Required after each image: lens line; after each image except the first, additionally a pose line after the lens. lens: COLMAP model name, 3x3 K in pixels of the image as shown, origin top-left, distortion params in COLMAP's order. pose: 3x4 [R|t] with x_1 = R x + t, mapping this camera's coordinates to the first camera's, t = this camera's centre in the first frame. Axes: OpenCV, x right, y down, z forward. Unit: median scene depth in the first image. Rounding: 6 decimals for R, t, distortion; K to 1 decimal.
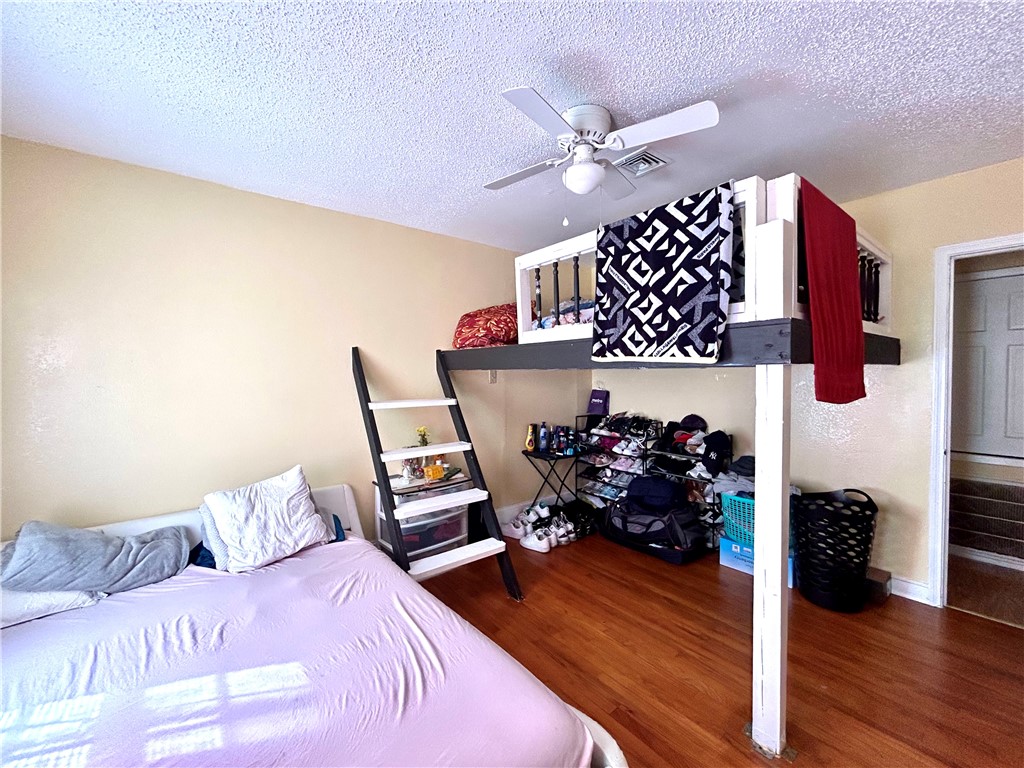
lens RADIAL K [[417.1, 0, 510.2], [0, 417.1, 384.4], [0, 0, 1]] dist [-0.003032, -0.000061]
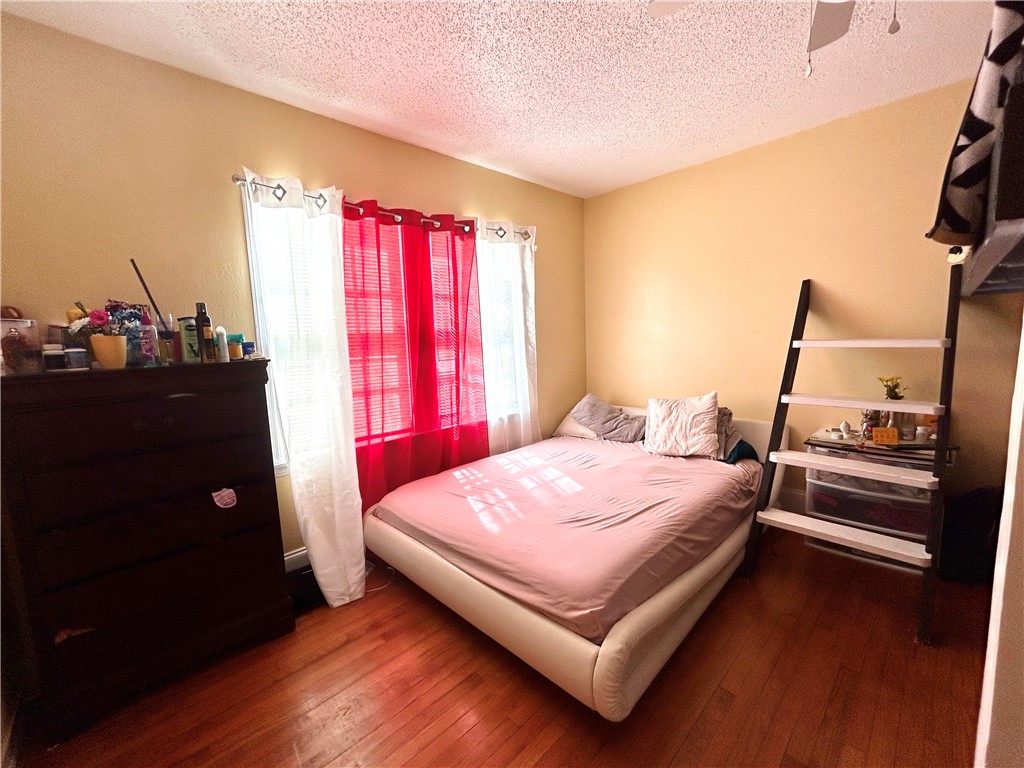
lens RADIAL K [[417.1, 0, 509.6], [0, 417.1, 387.0], [0, 0, 1]] dist [-0.003032, -0.000061]
pose [[0.080756, 0.123064, -0.989108, 0.683332], [0.006830, 0.992257, 0.124013, 0.034879], [0.996710, -0.016770, 0.079291, 0.365668]]
